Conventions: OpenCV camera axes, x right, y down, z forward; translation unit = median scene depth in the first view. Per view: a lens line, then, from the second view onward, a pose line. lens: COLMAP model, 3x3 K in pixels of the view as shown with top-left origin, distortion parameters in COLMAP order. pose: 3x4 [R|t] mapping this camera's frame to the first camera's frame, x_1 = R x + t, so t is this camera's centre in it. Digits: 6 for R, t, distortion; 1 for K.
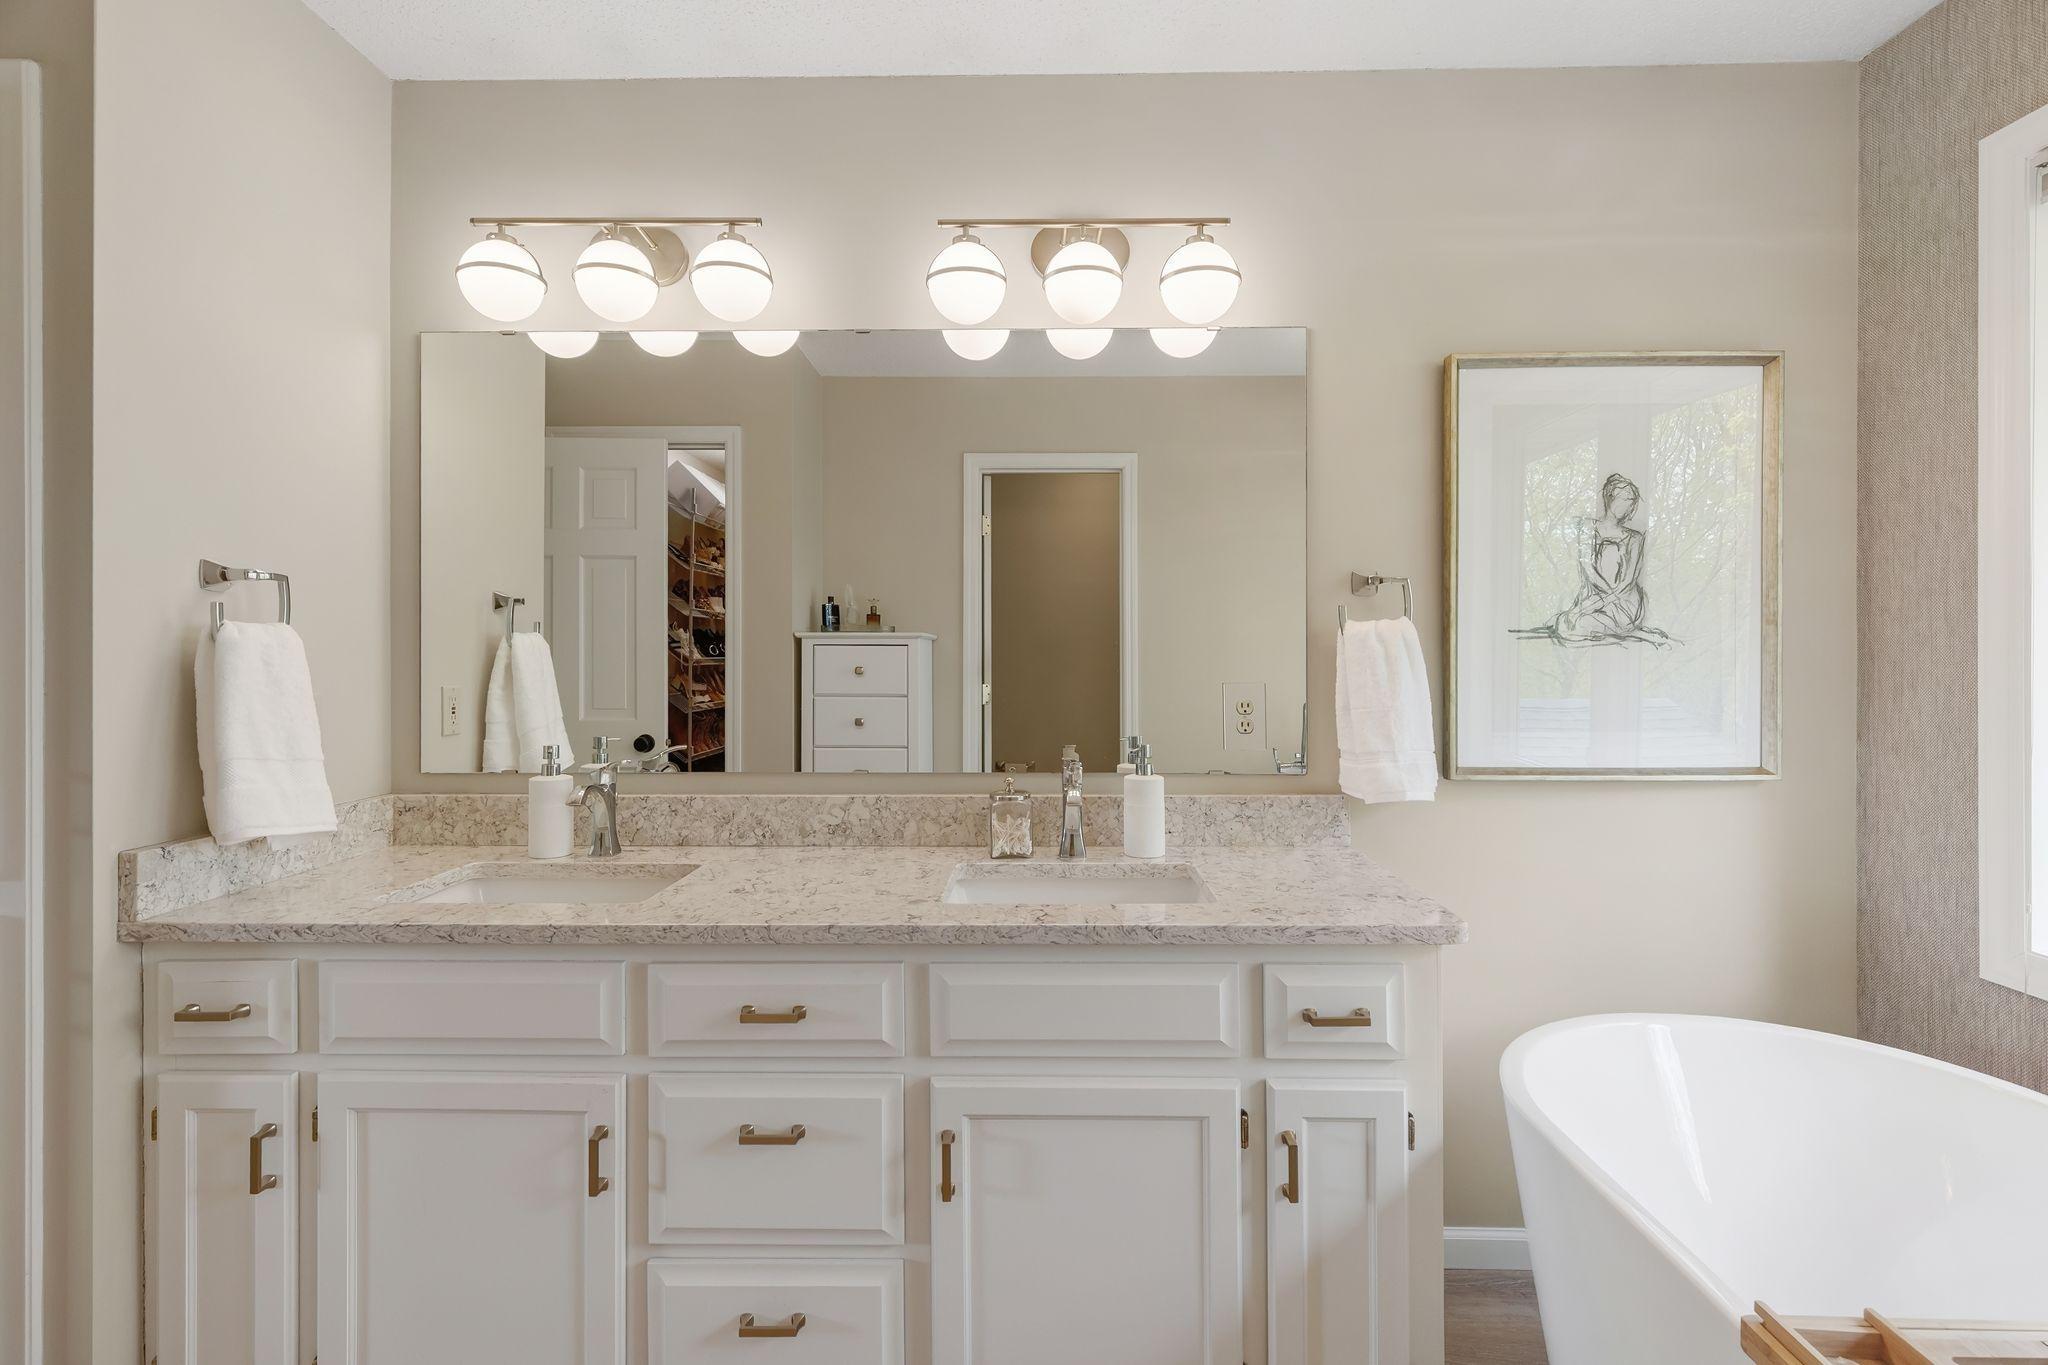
lens RADIAL K [[943.5, 0, 1029.0], [0, 943.5, 650.5], [0, 0, 1]] dist [0.002001, 0.000318]
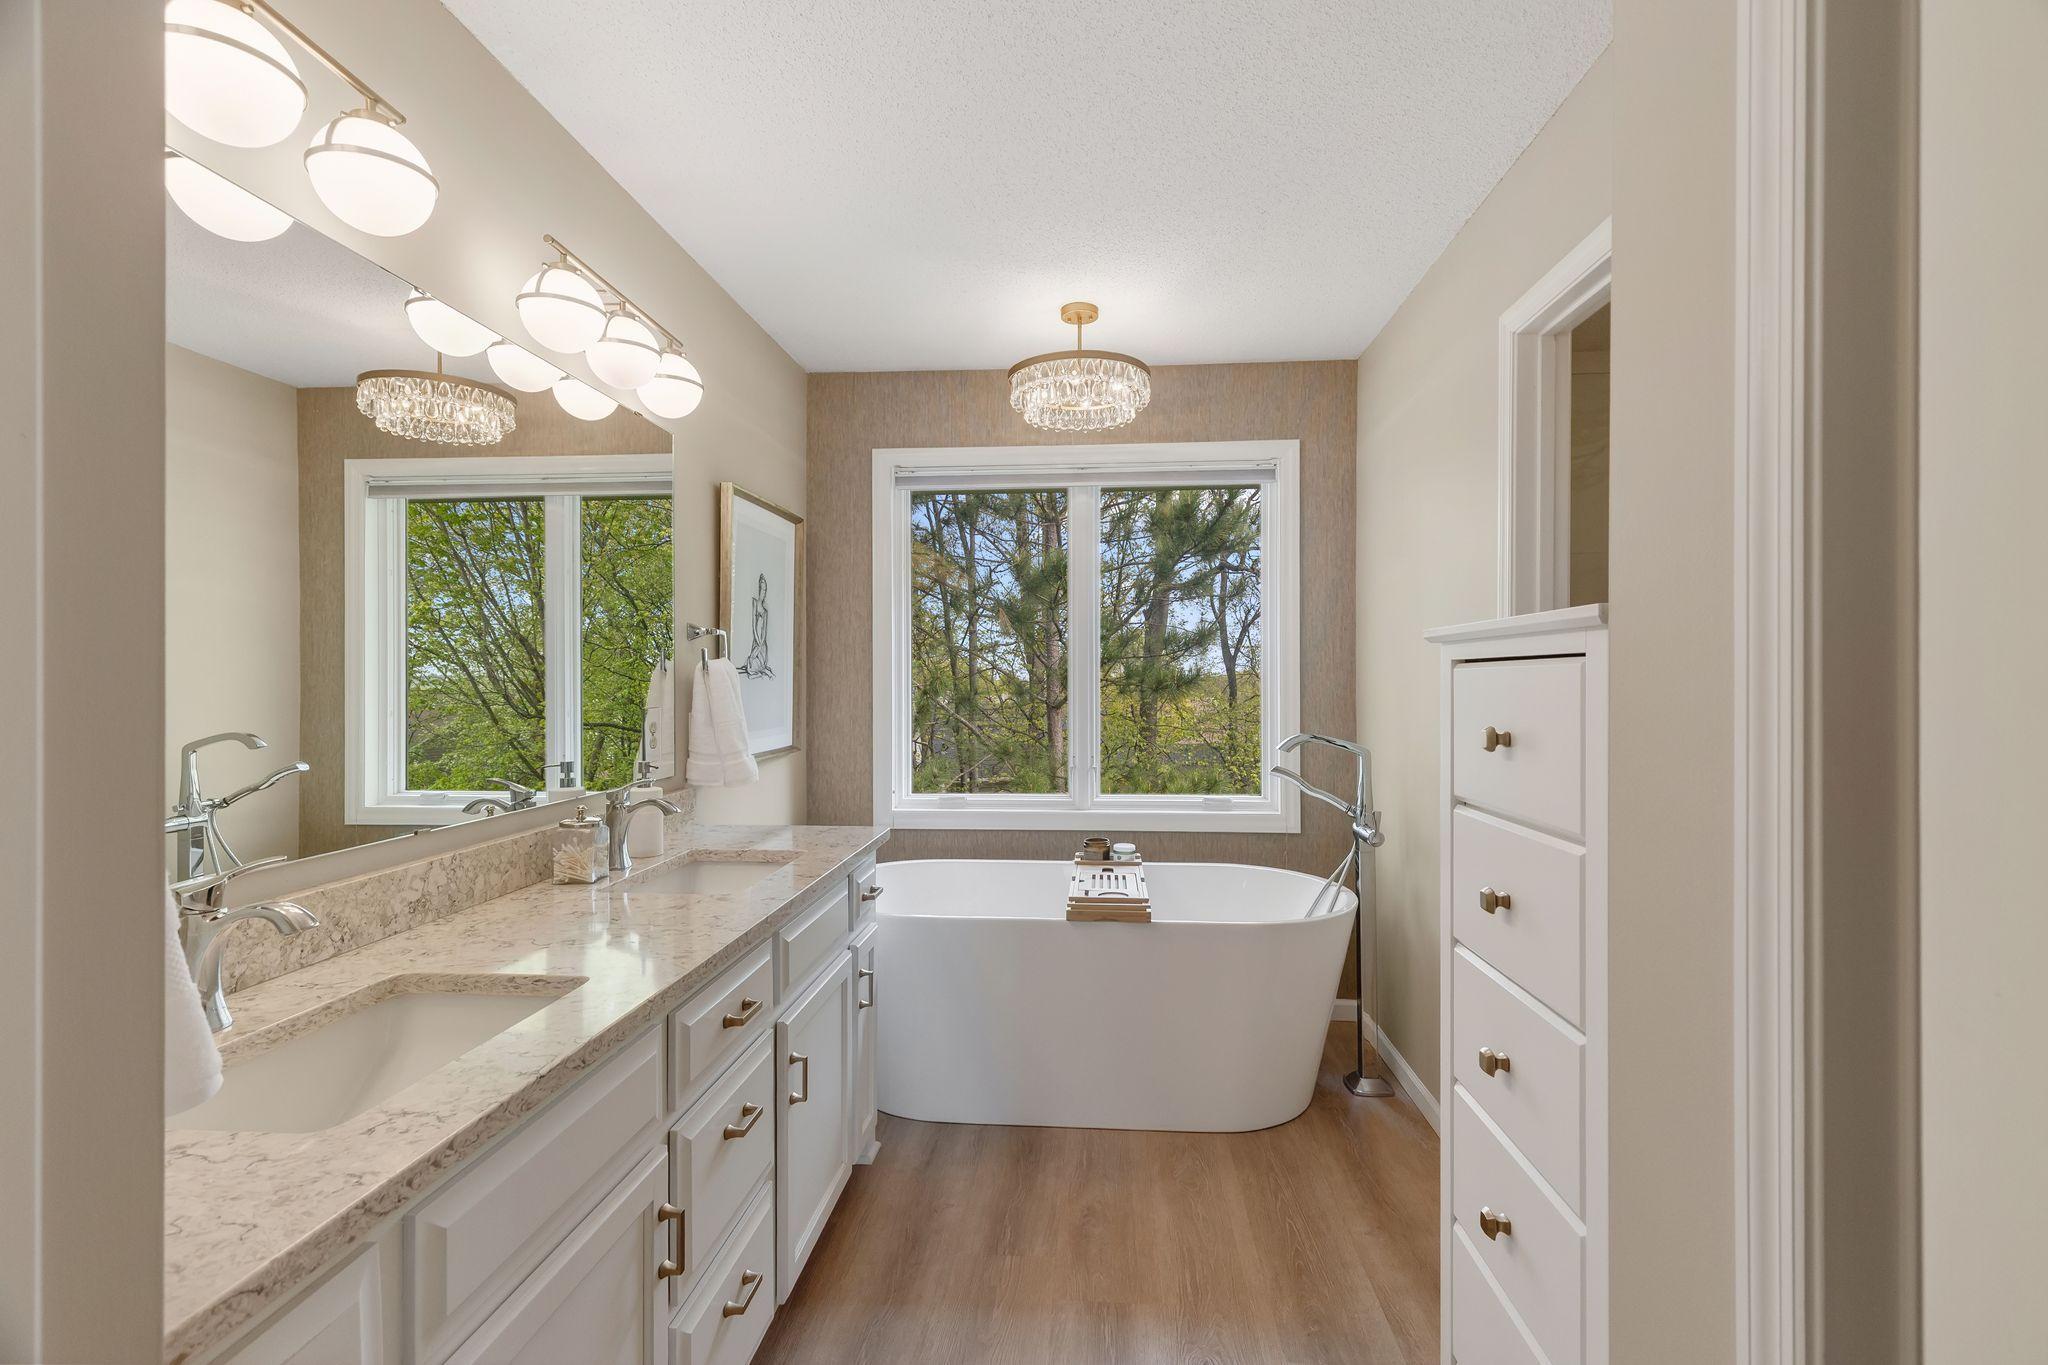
lens RADIAL K [[943.5, 0, 1024.7], [0, 943.5, 679.6], [0, 0, 1]] dist [0.002001, 0.000318]
pose [[0.057718, -0.000406, 0.998333, -0.979687], [0.004652, 0.999989, 0.000138, -0.000274], [-0.998322, 0.004636, 0.057720, 0.439502]]
